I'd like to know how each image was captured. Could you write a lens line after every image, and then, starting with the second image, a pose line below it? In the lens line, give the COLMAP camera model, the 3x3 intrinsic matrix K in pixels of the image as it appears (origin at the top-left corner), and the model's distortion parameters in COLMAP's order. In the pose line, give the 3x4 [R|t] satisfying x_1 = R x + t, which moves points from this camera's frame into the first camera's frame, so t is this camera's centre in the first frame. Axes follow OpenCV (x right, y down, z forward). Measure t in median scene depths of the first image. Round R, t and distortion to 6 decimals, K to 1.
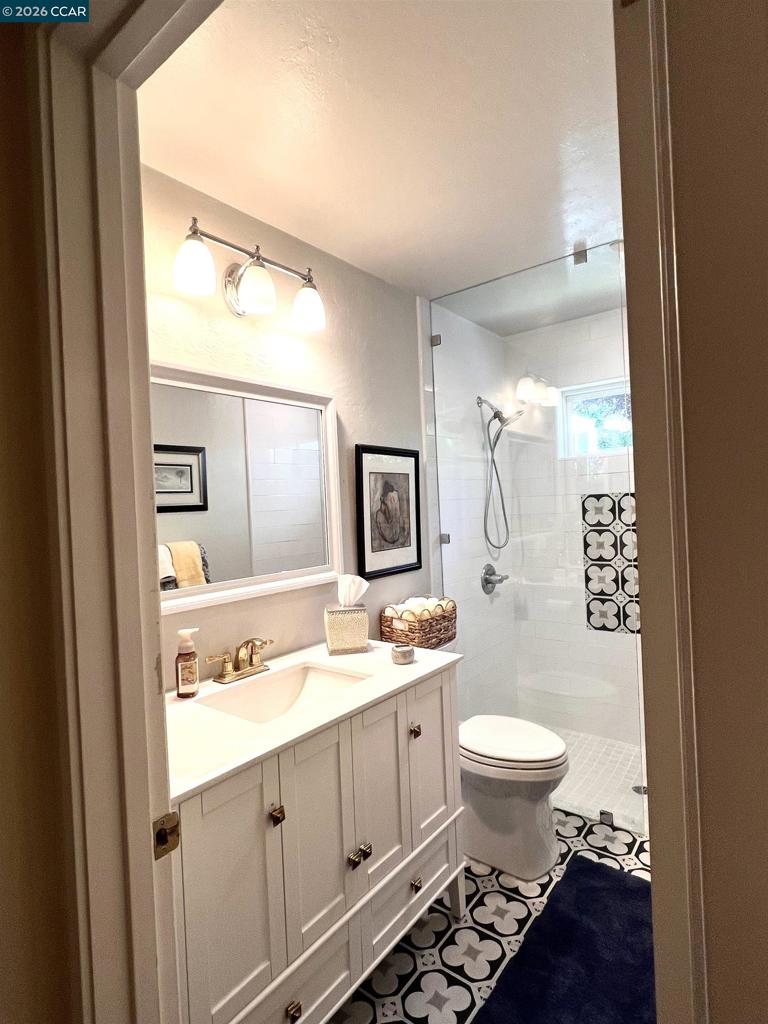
lens RADIAL K [[531.1, 0, 384.9], [0, 531.1, 511.6], [0, 0, 1]] dist [0.001972, -0.000282]
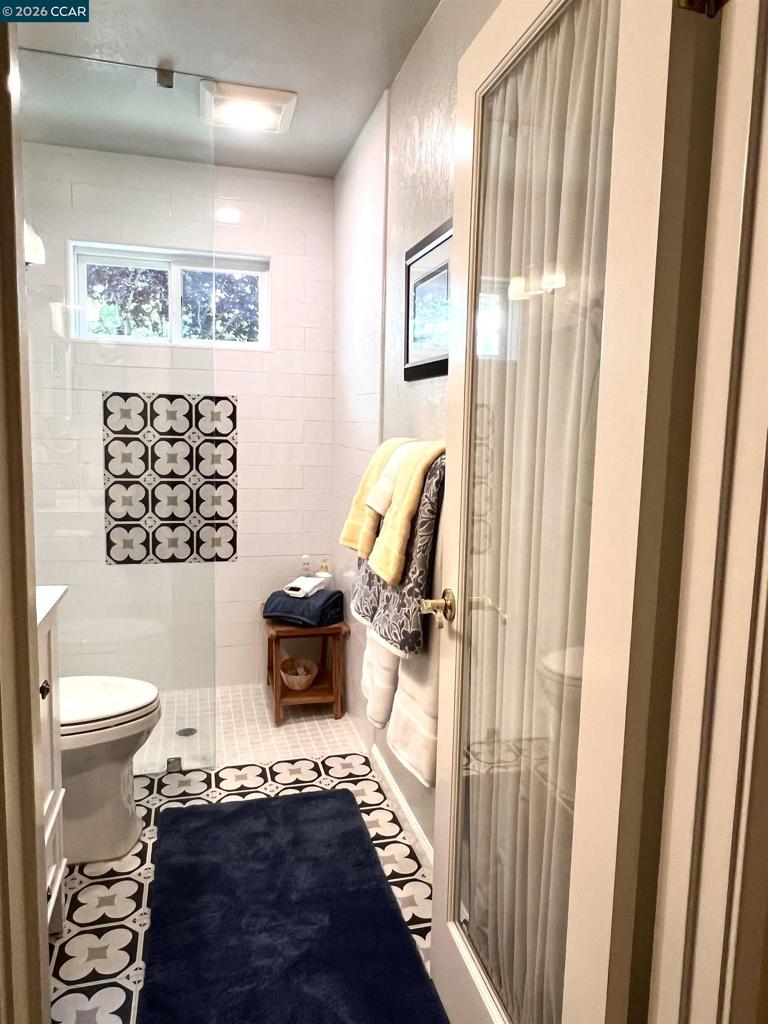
lens RADIAL K [[717.0, 0, 386.5], [0, 717.0, 511.5], [0, 0, 1]] dist [0.001947, 0.002676]
pose [[0.601286, -0.035673, 0.798237, -0.310377], [-0.046486, 0.995749, 0.079517, 0.056403], [-0.797681, -0.084920, 0.597071, 0.060369]]
